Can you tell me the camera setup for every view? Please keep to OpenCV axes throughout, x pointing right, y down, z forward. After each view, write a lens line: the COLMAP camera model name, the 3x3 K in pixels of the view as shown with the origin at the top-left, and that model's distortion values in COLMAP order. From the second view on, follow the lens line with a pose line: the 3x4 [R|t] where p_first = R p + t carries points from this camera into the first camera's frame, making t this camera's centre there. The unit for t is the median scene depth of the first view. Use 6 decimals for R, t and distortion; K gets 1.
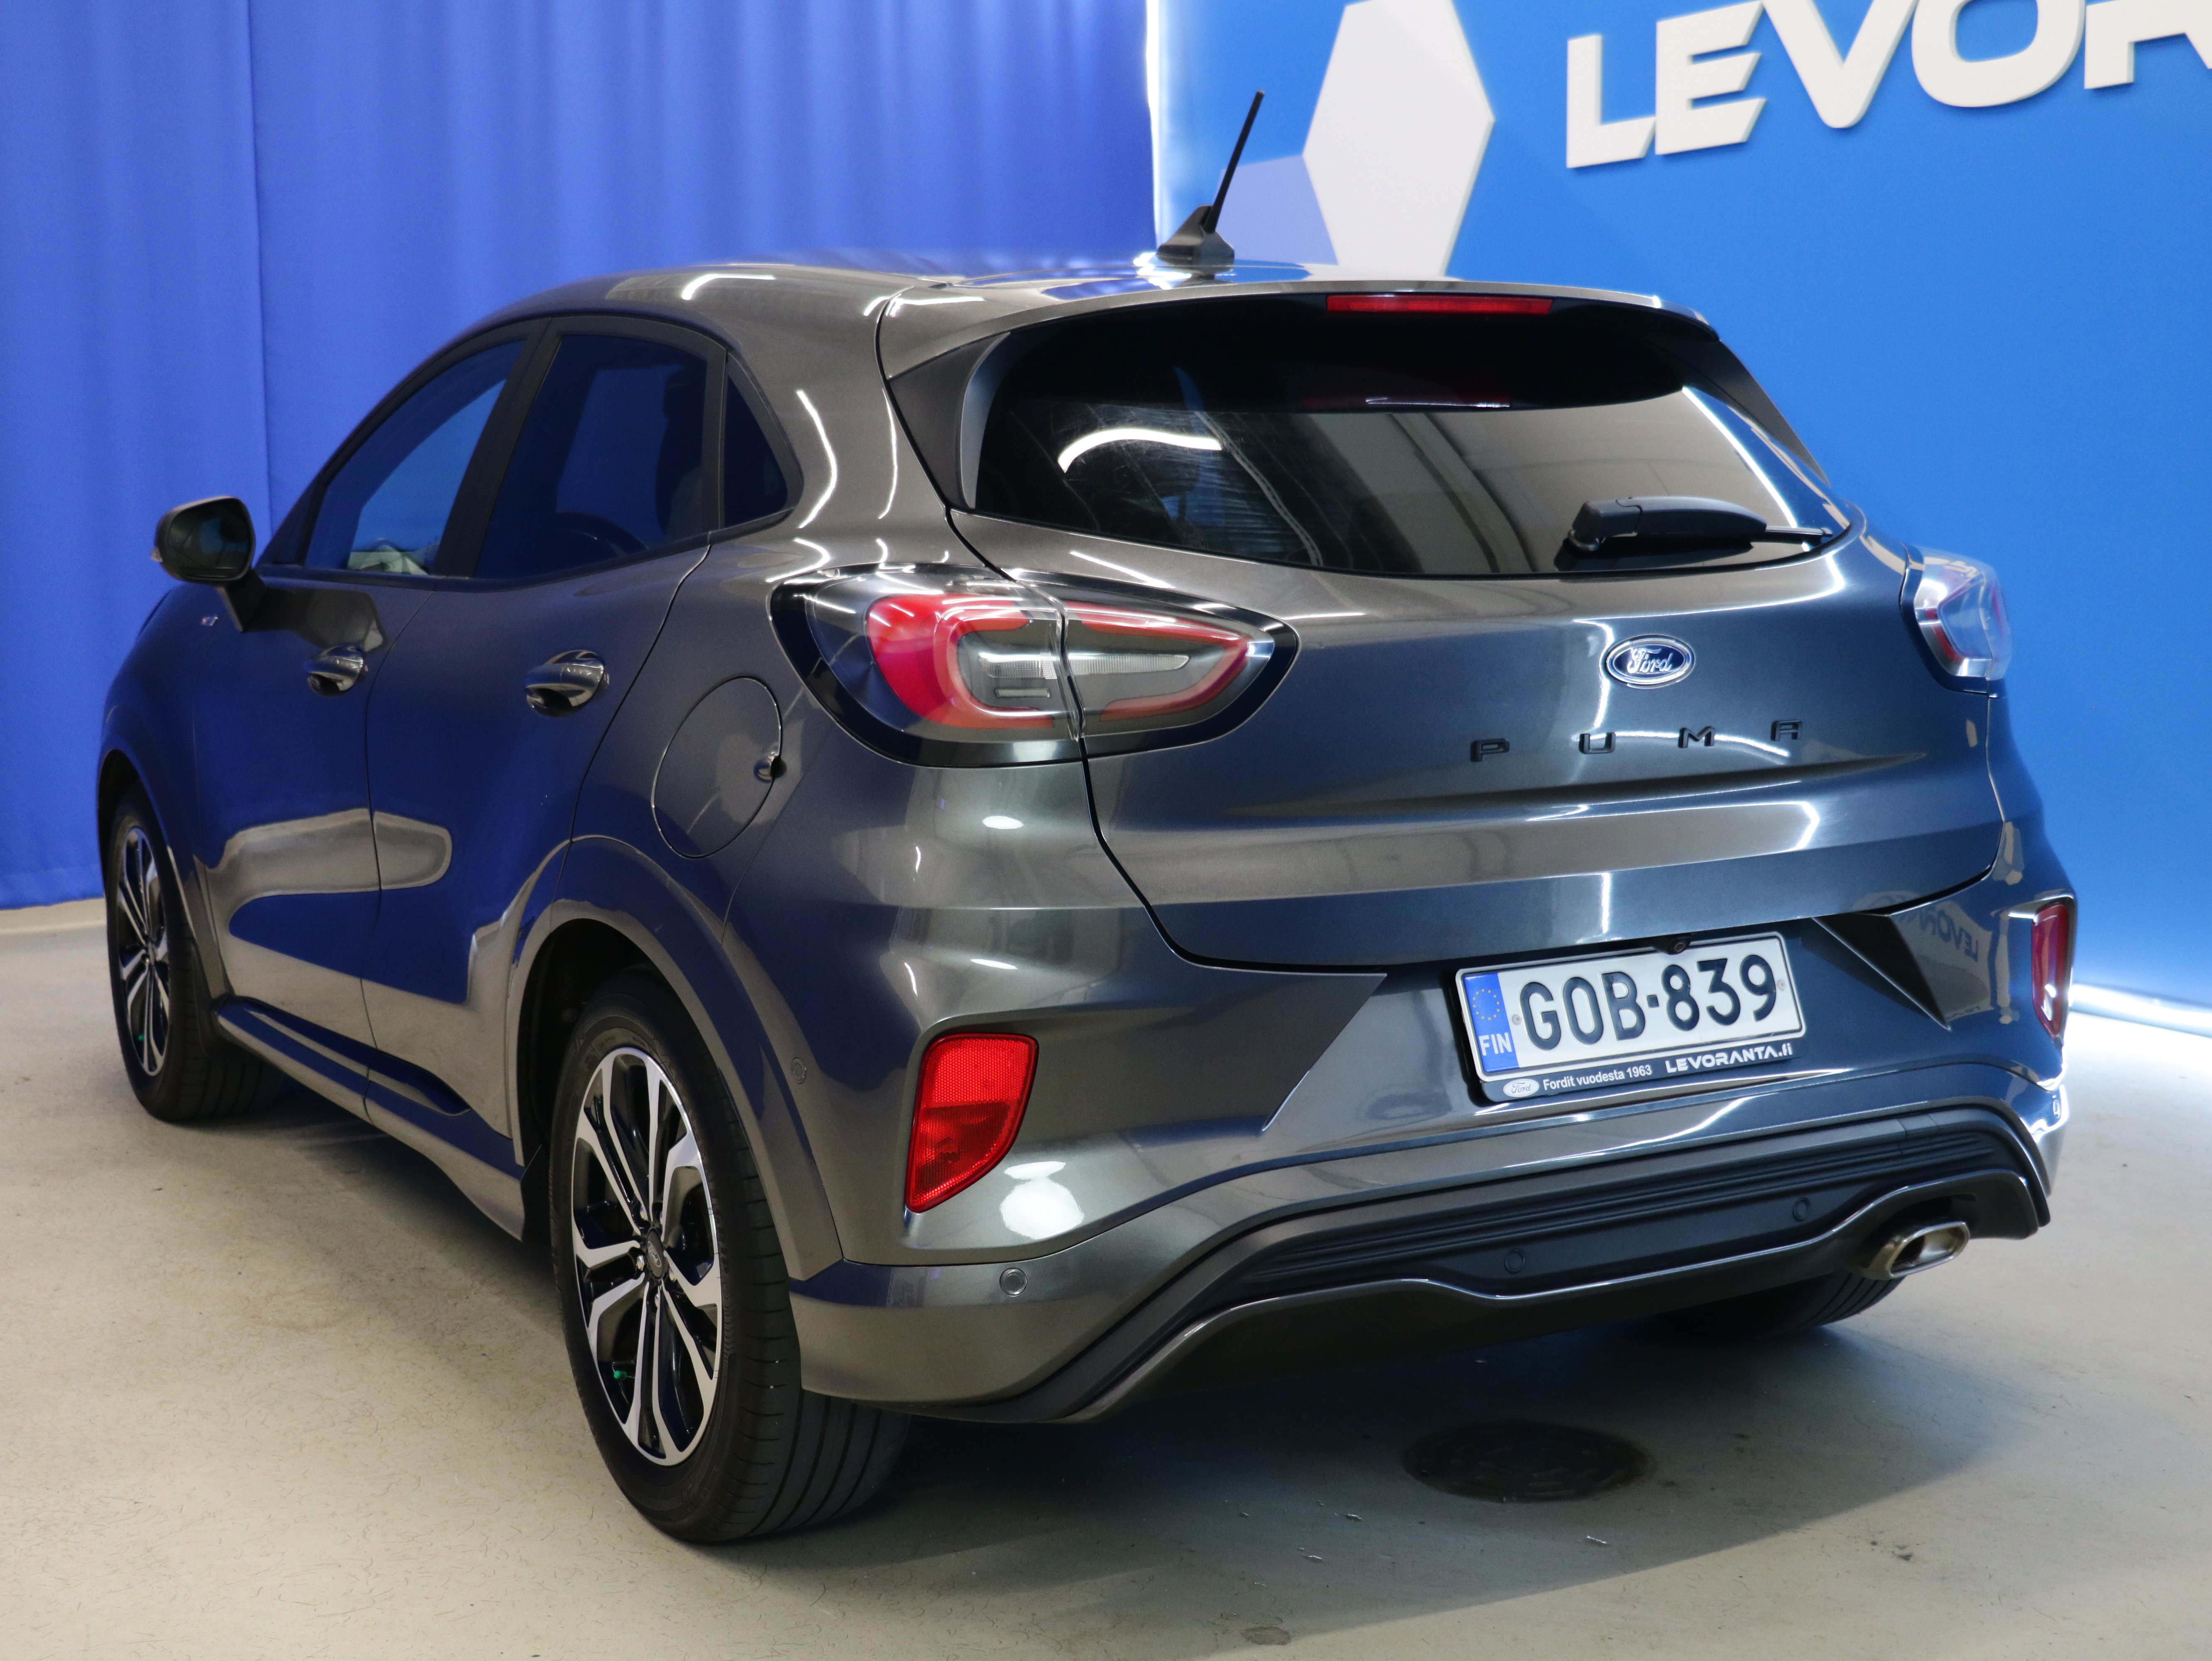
lens RADIAL K [[2761.9, 0, 1106.0], [0, 2761.9, 830.5], [0, 0, 1]] dist [-0.005825, 0.024359]
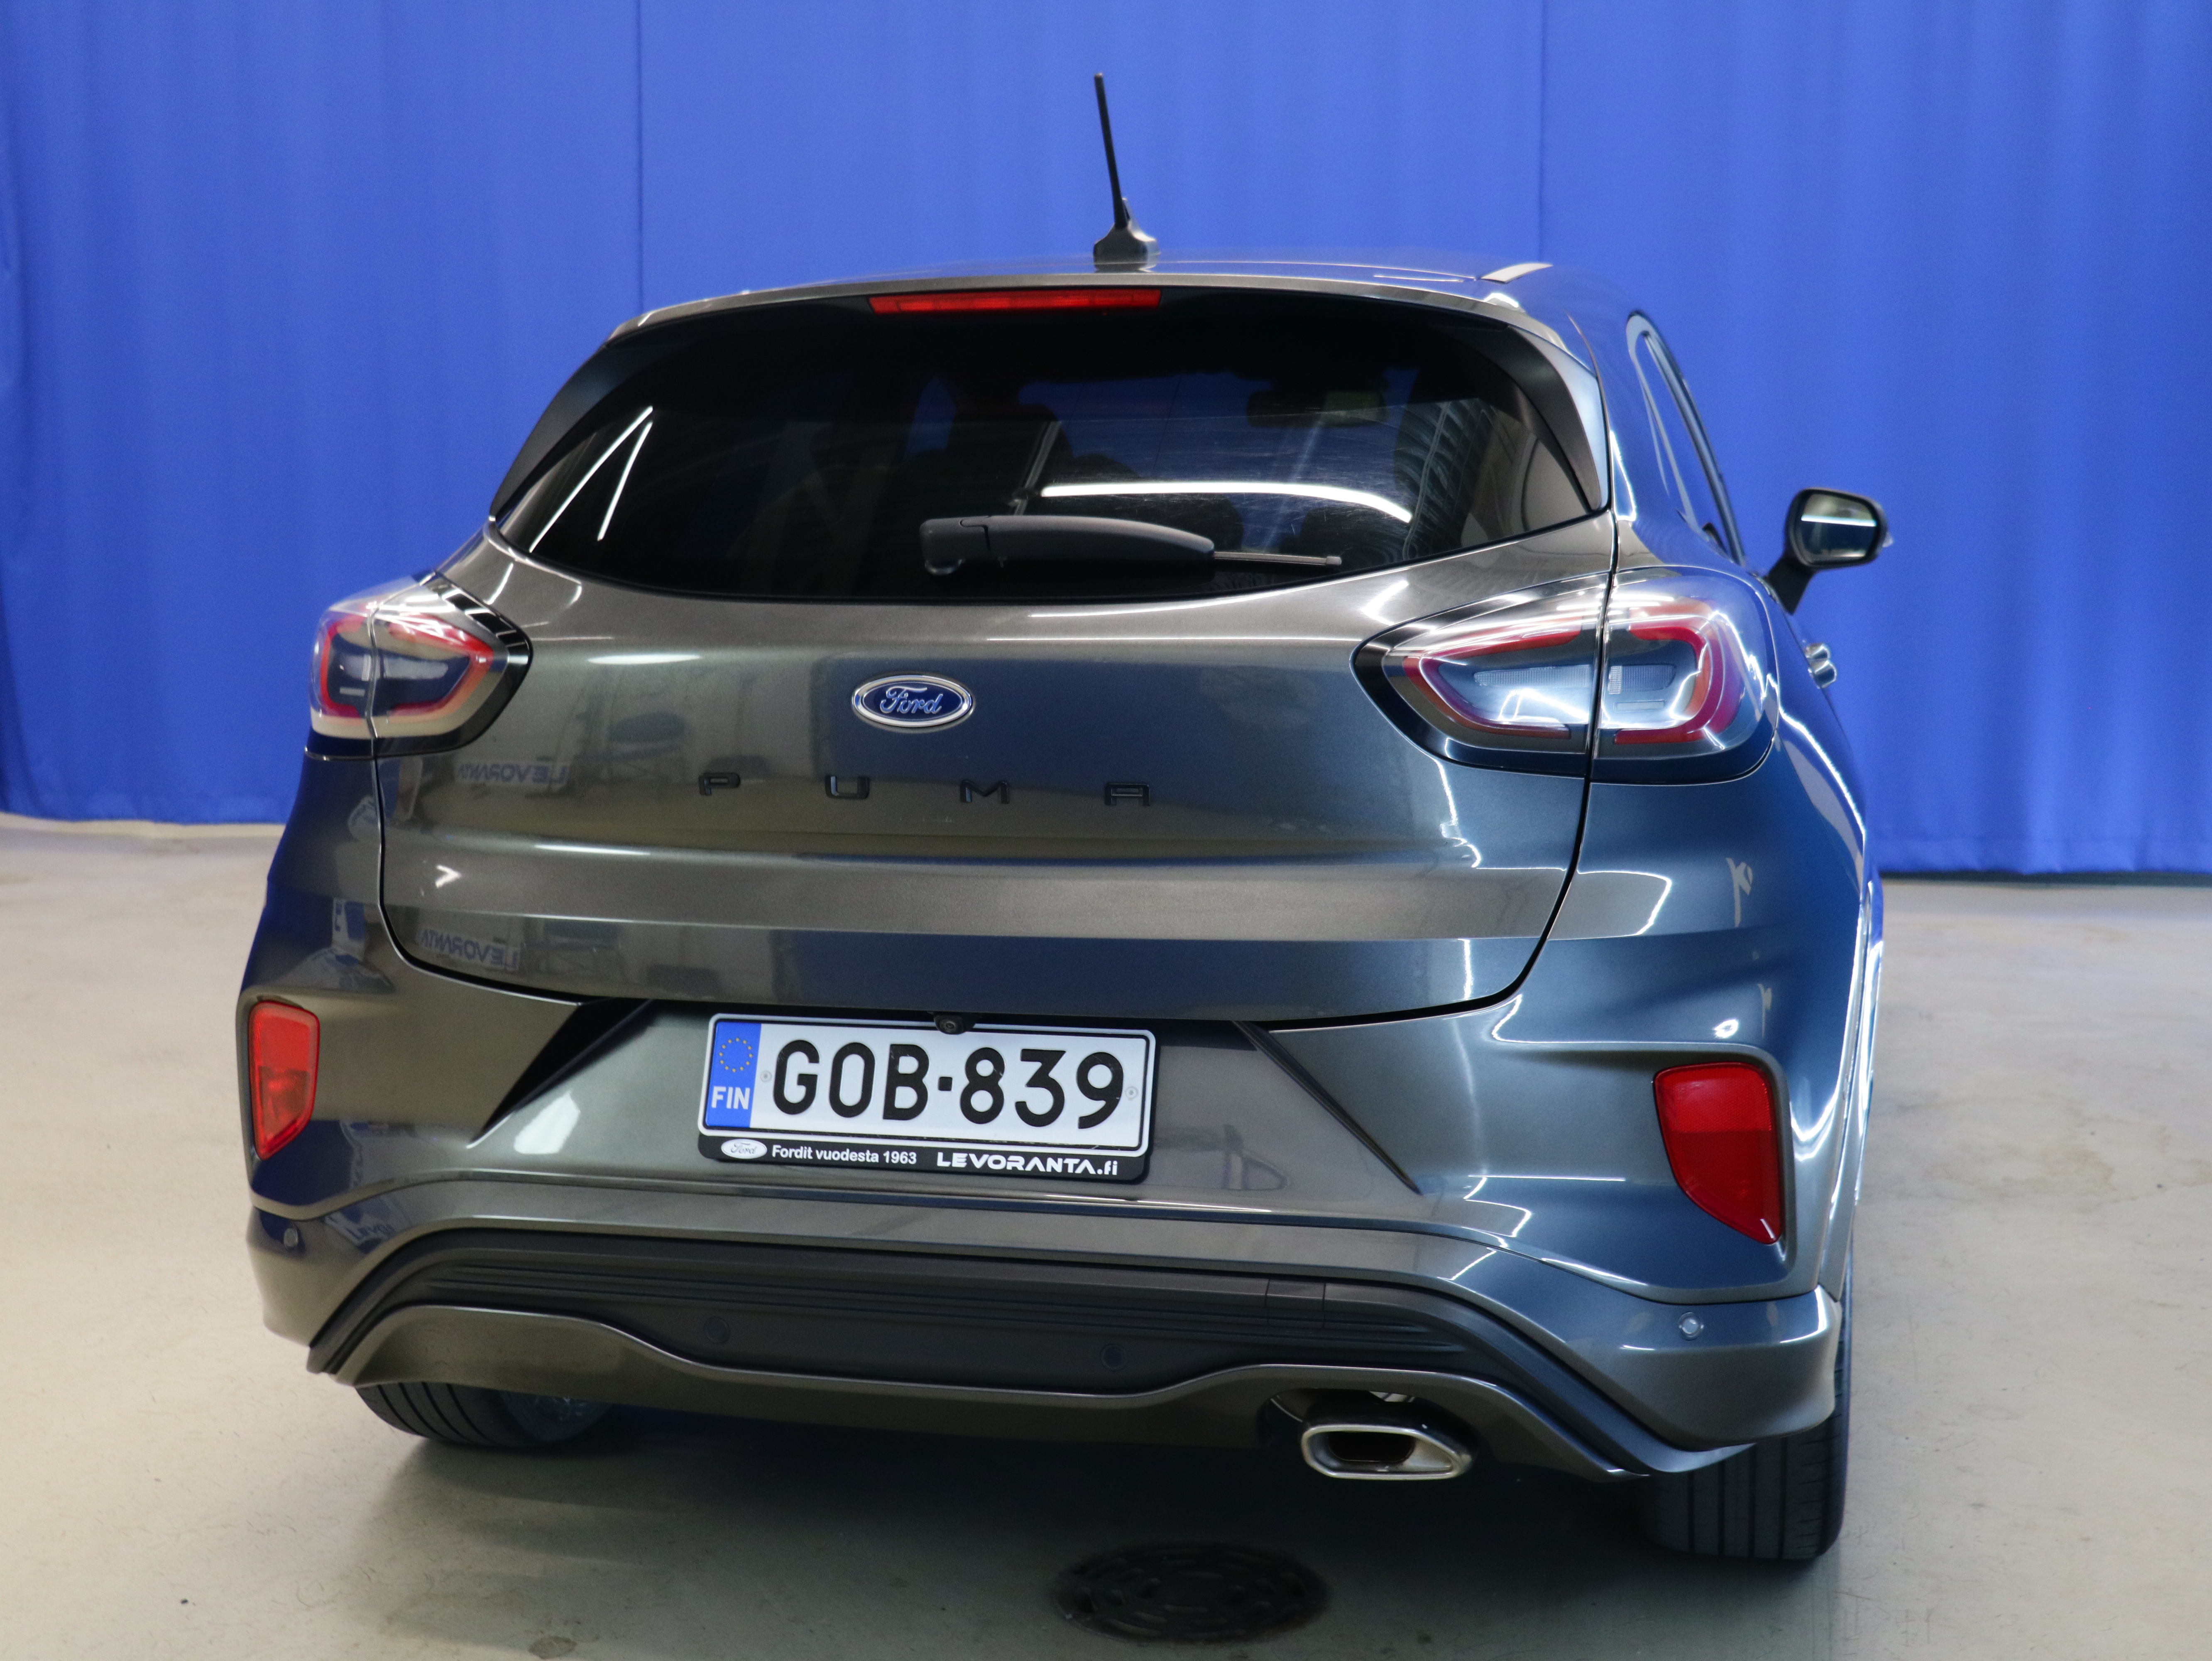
lens RADIAL K [[2664.3, 0, 1196.3], [0, 2664.3, 833.8], [0, 0, 1]] dist [0.002687, 0.005581]
pose [[0.752046, 0.095621, -0.652137, 0.811156], [-0.087763, 0.995138, 0.044706, -0.063893], [0.653241, 0.023612, 0.756782, 0.400968]]
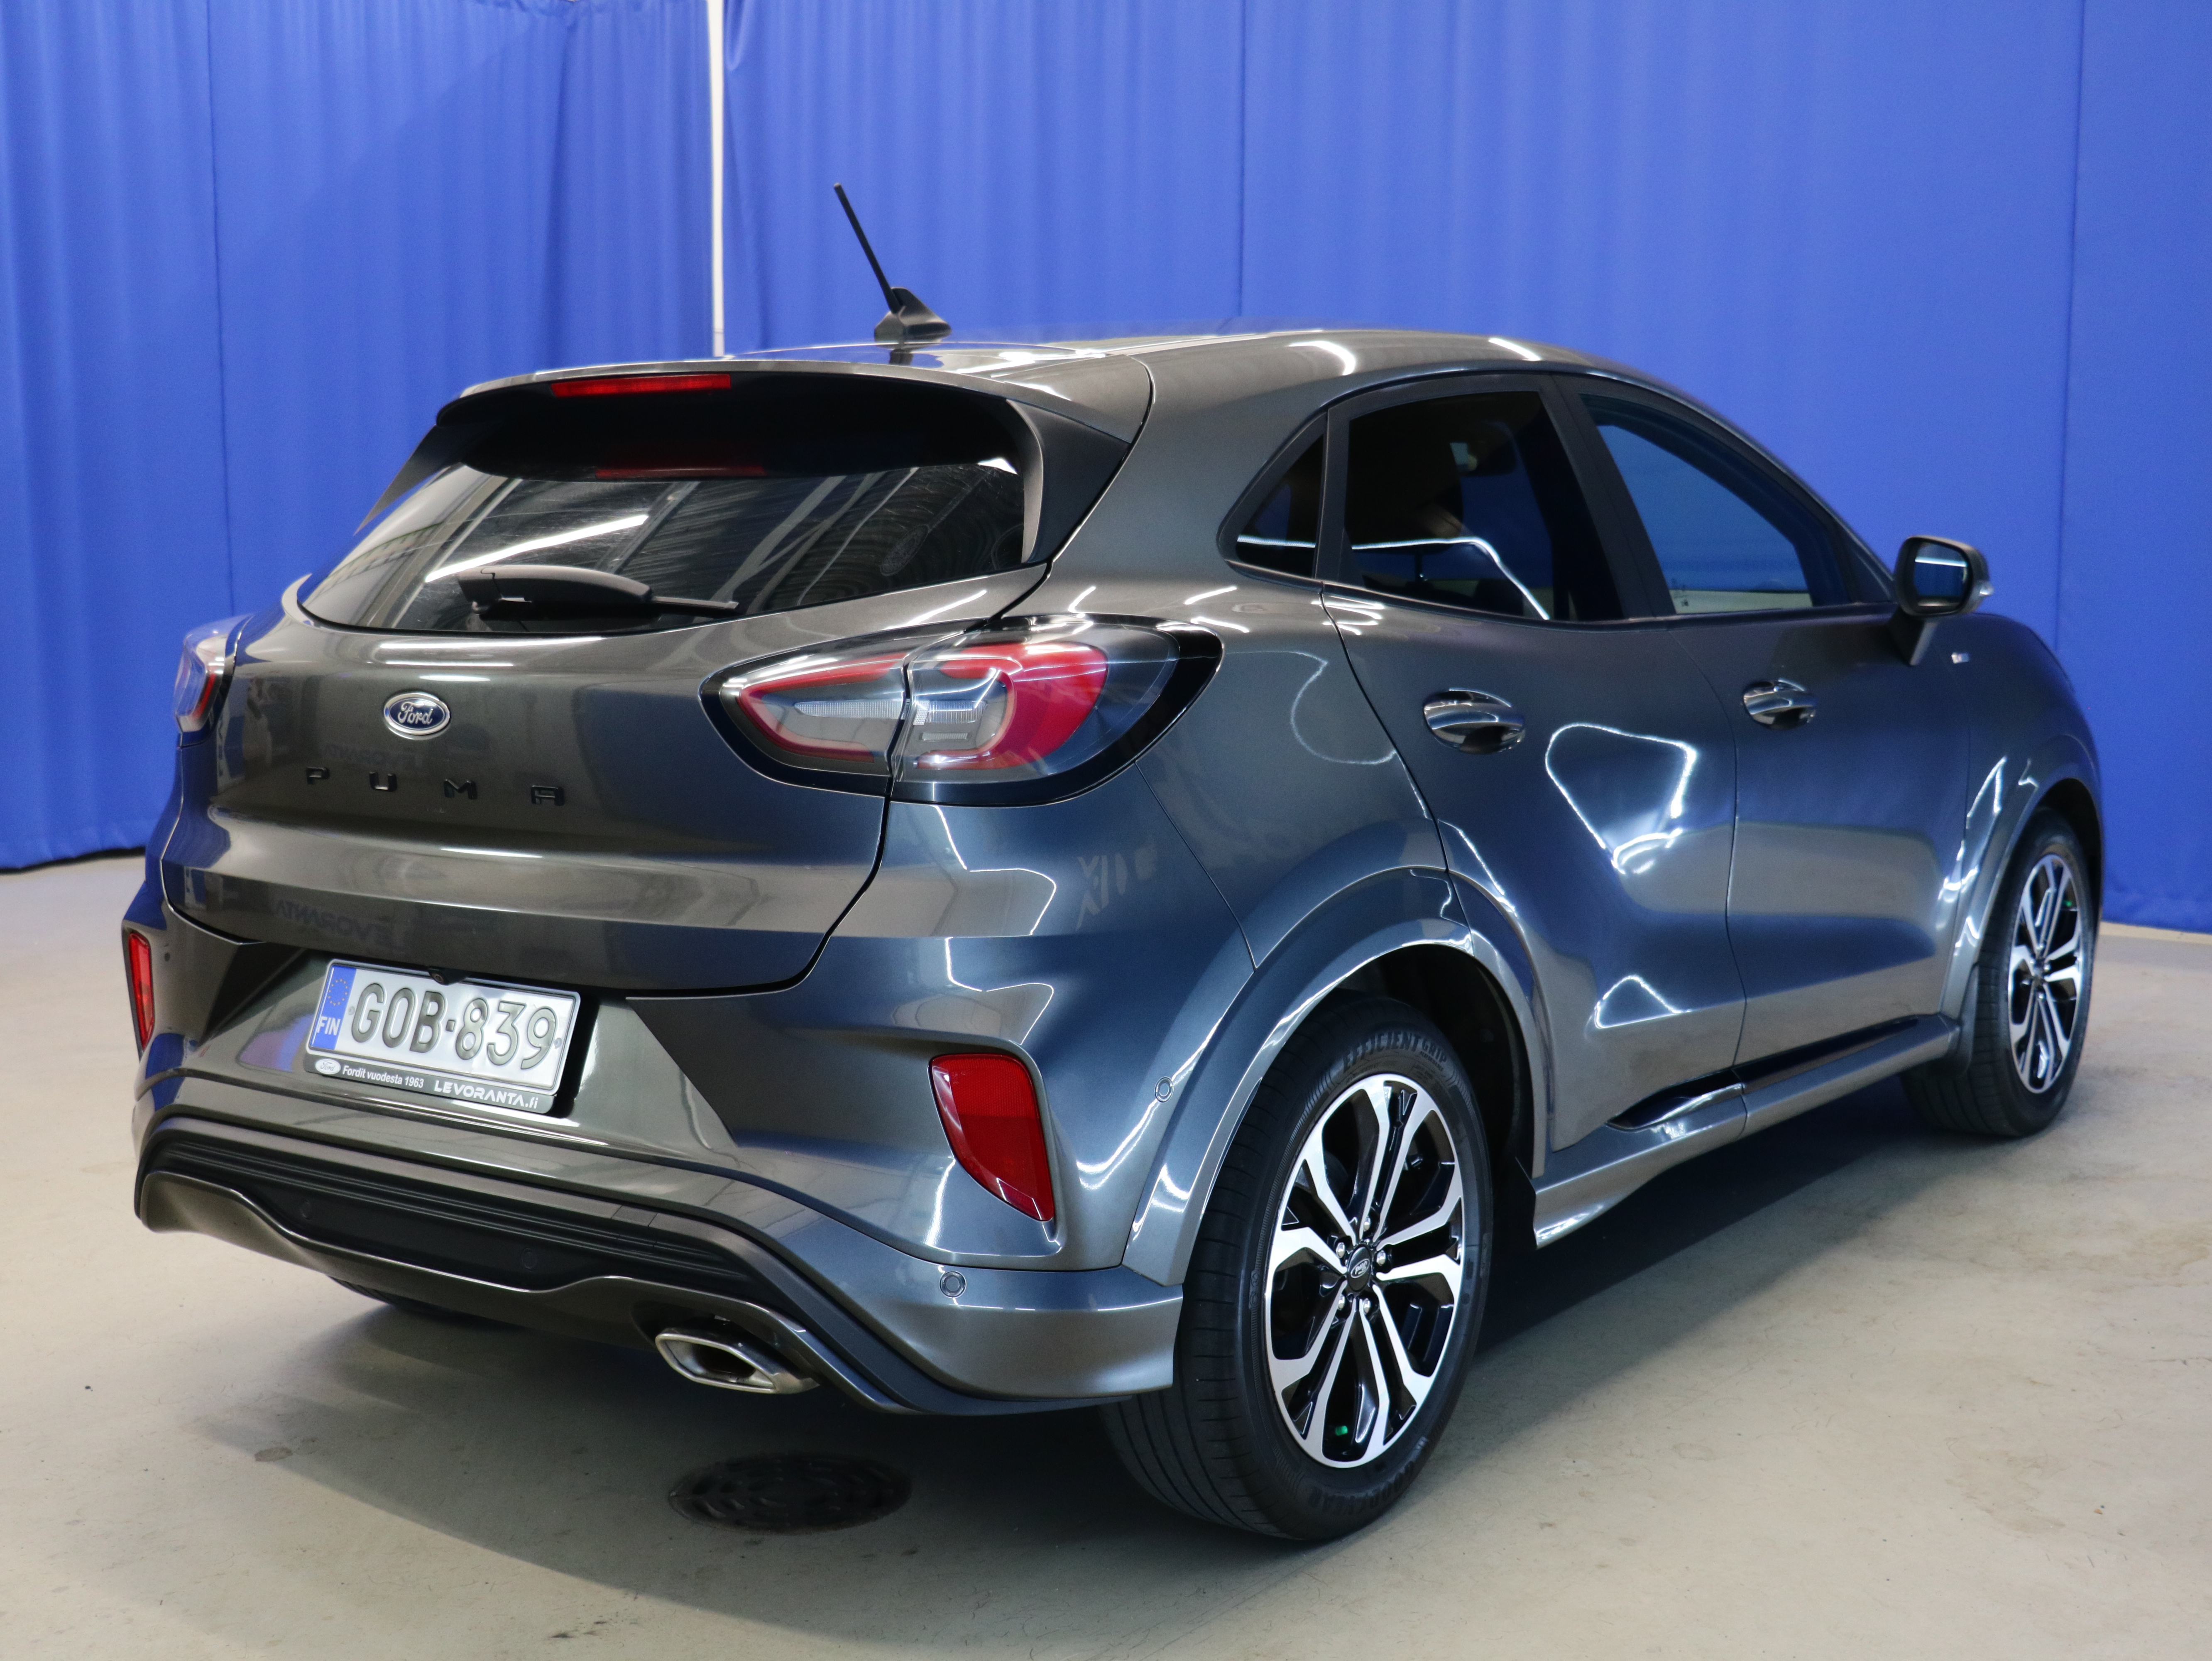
lens RADIAL K [[2664.3, 0, 1196.3], [0, 2664.3, 833.8], [0, 0, 1]] dist [0.002687, 0.005581]
pose [[0.445470, 0.117763, -0.887518, 1.260404], [-0.111259, 0.990909, 0.075637, -0.126654], [0.888357, 0.065050, 0.454523, 0.777084]]
